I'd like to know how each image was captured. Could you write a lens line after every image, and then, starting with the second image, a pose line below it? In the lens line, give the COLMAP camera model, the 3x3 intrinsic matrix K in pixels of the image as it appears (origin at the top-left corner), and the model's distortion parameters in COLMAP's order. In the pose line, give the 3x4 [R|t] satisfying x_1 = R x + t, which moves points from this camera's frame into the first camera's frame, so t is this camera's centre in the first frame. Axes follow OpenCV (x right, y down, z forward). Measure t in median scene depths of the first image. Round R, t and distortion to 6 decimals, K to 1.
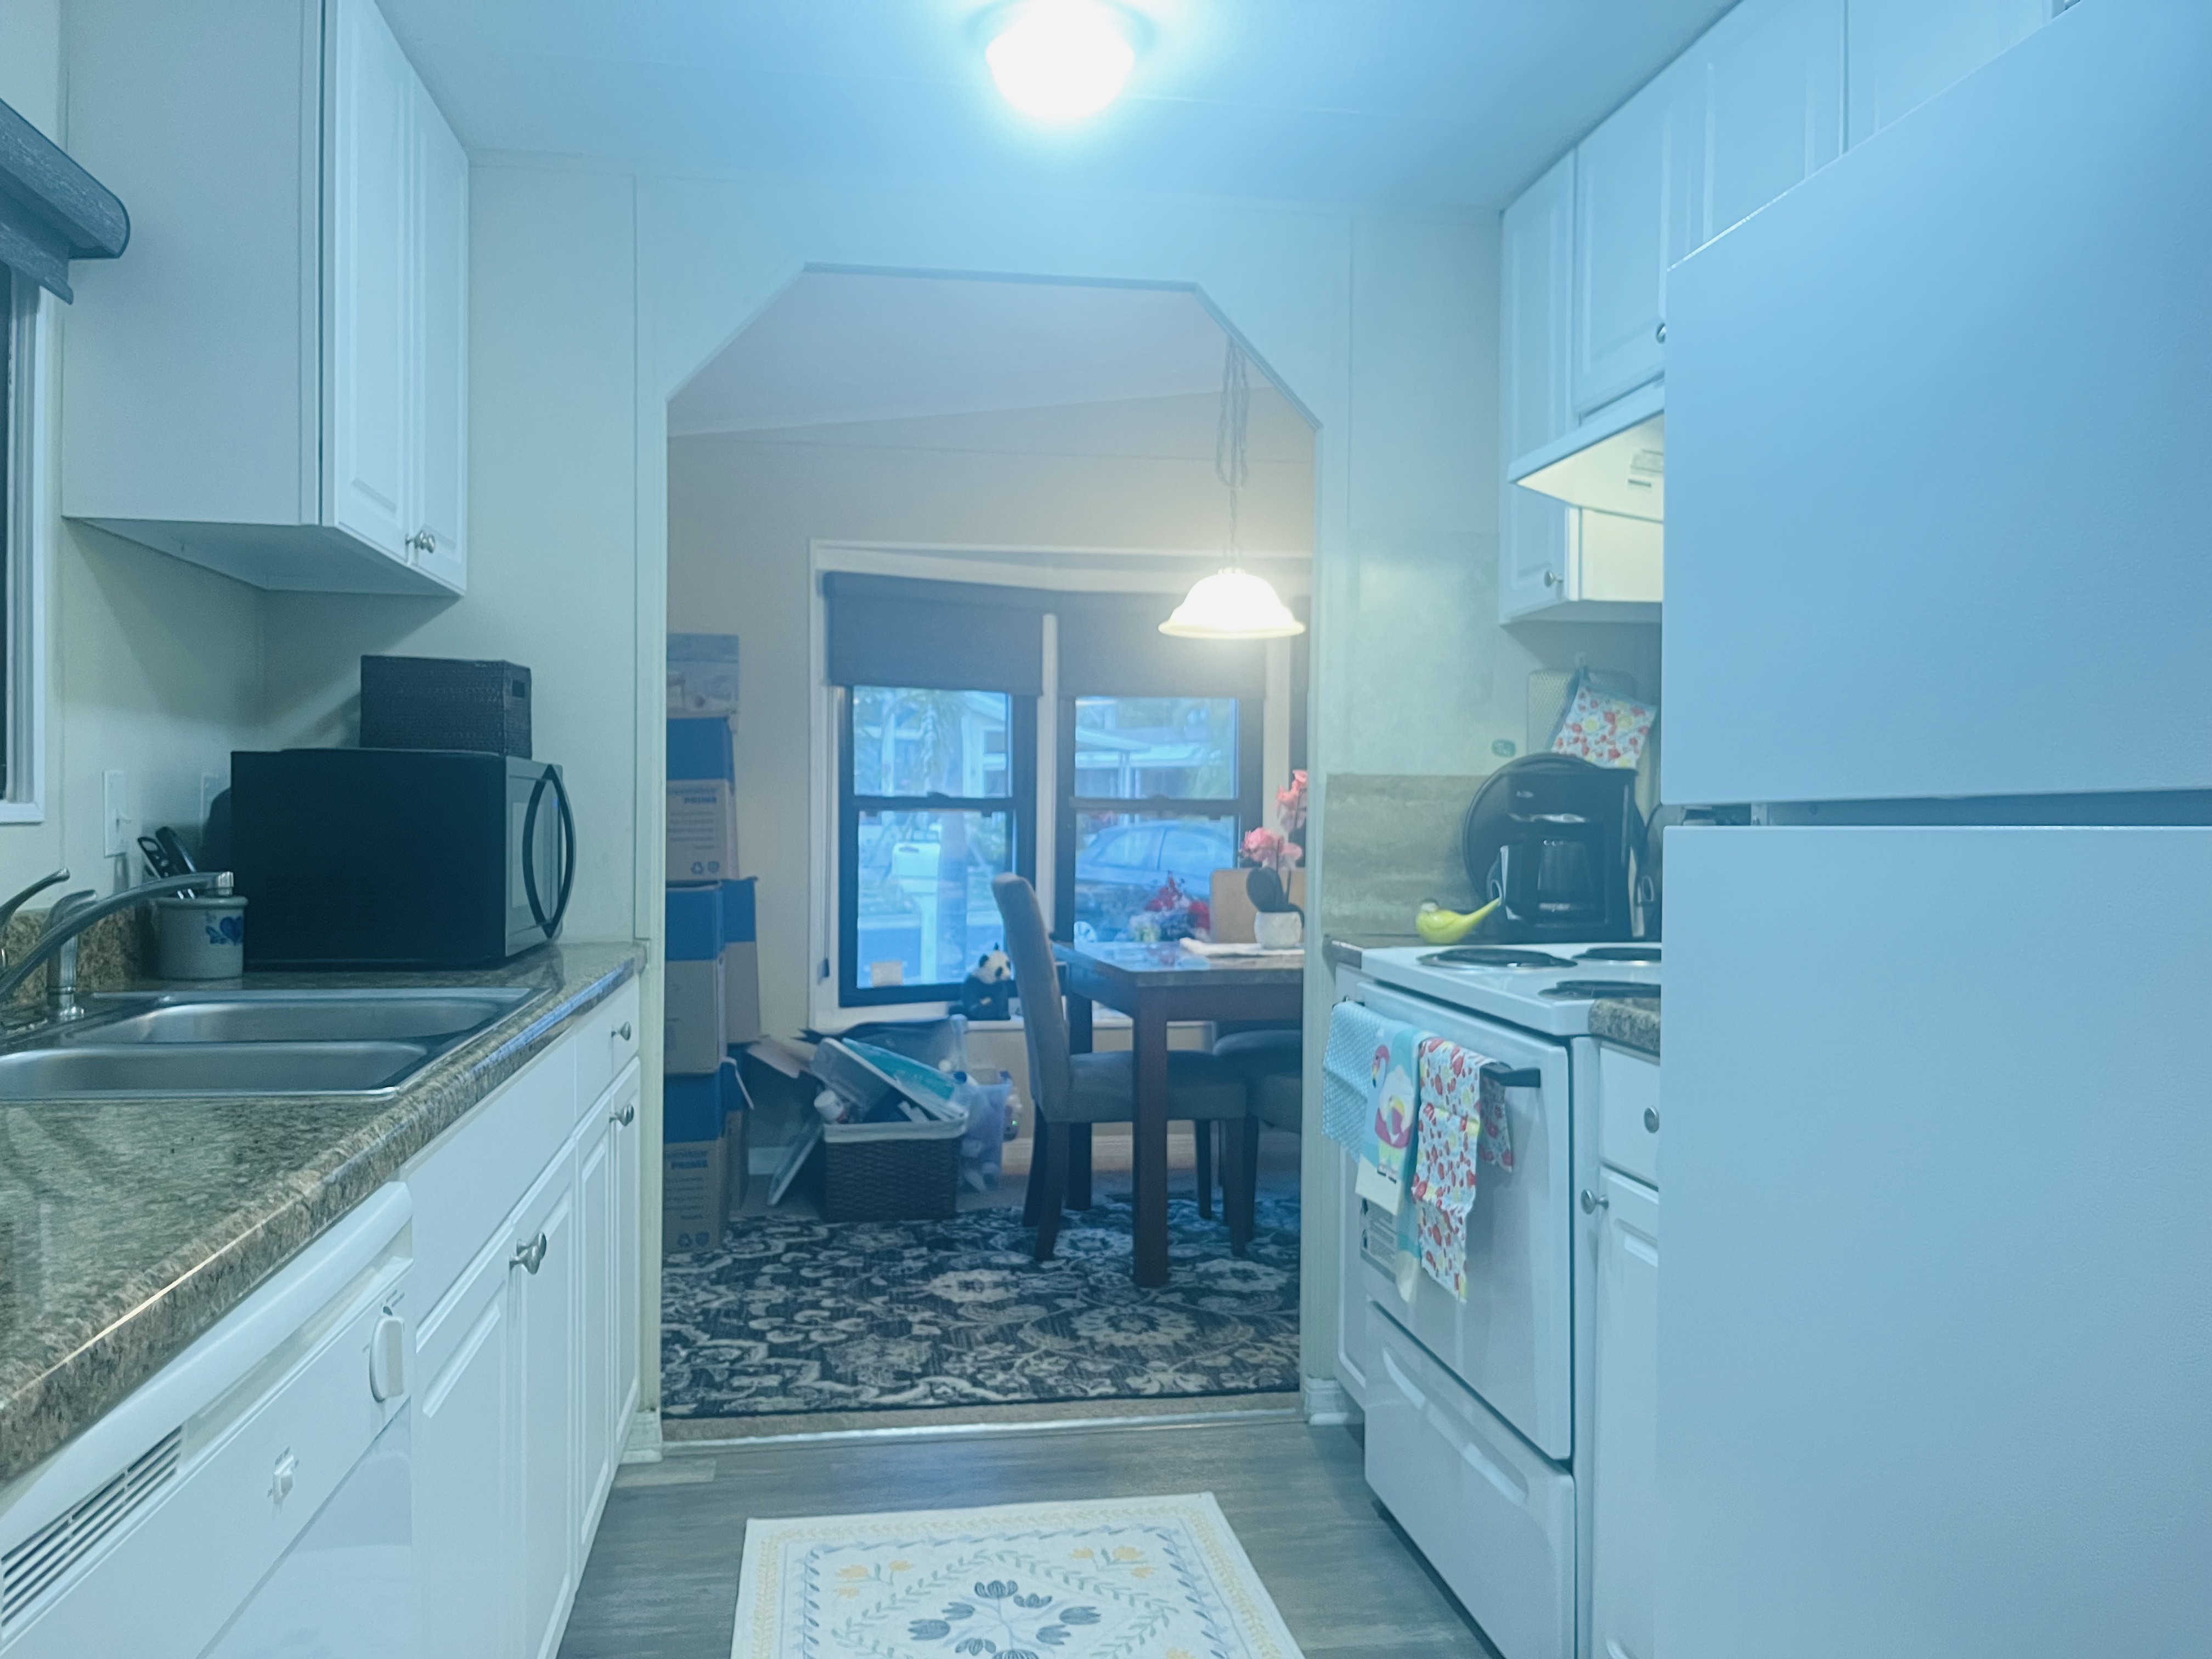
lens RADIAL K [[1681.2, 0, 1100.9], [0, 1681.2, 787.7], [0, 0, 1]] dist [0.053119, -0.083209]
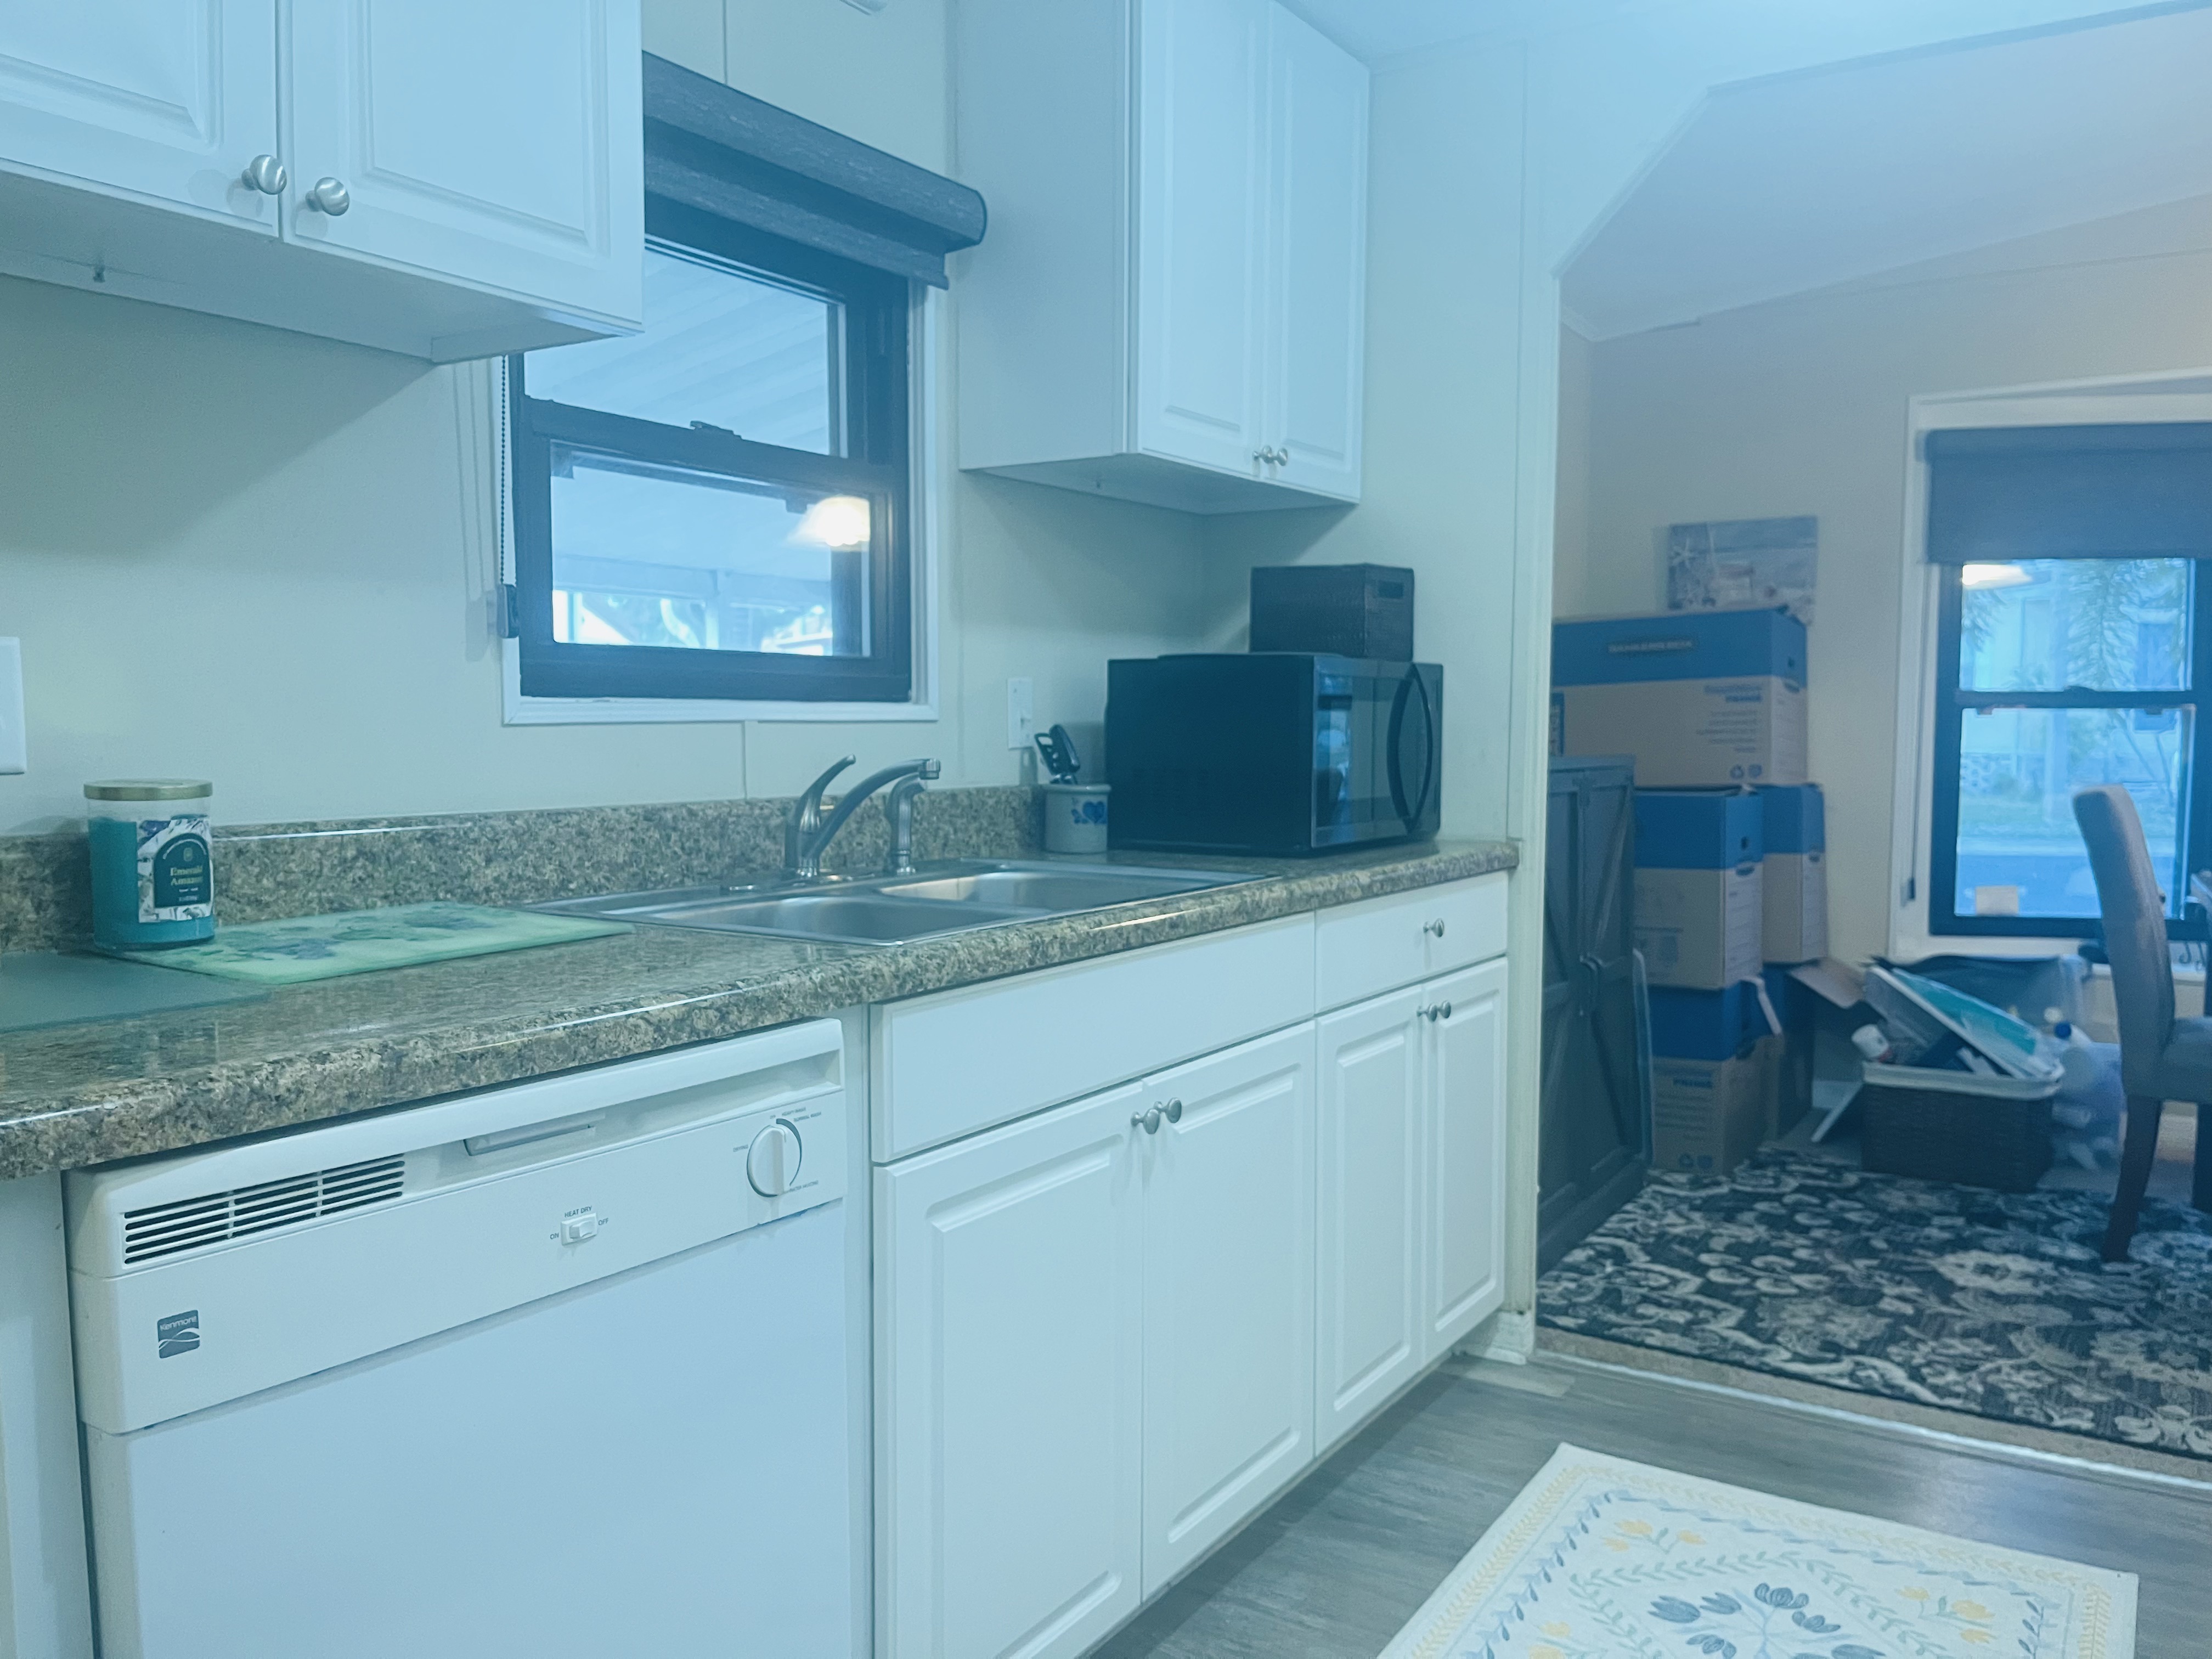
lens RADIAL K [[1681.2, 0, 1089.5], [0, 1681.2, 799.9], [0, 0, 1]] dist [0.053119, -0.083209]
pose [[0.737836, 0.024282, -0.674543, 0.170712], [0.017060, 0.998363, 0.054599, 0.007825], [0.674764, -0.051793, 0.736214, 0.095638]]
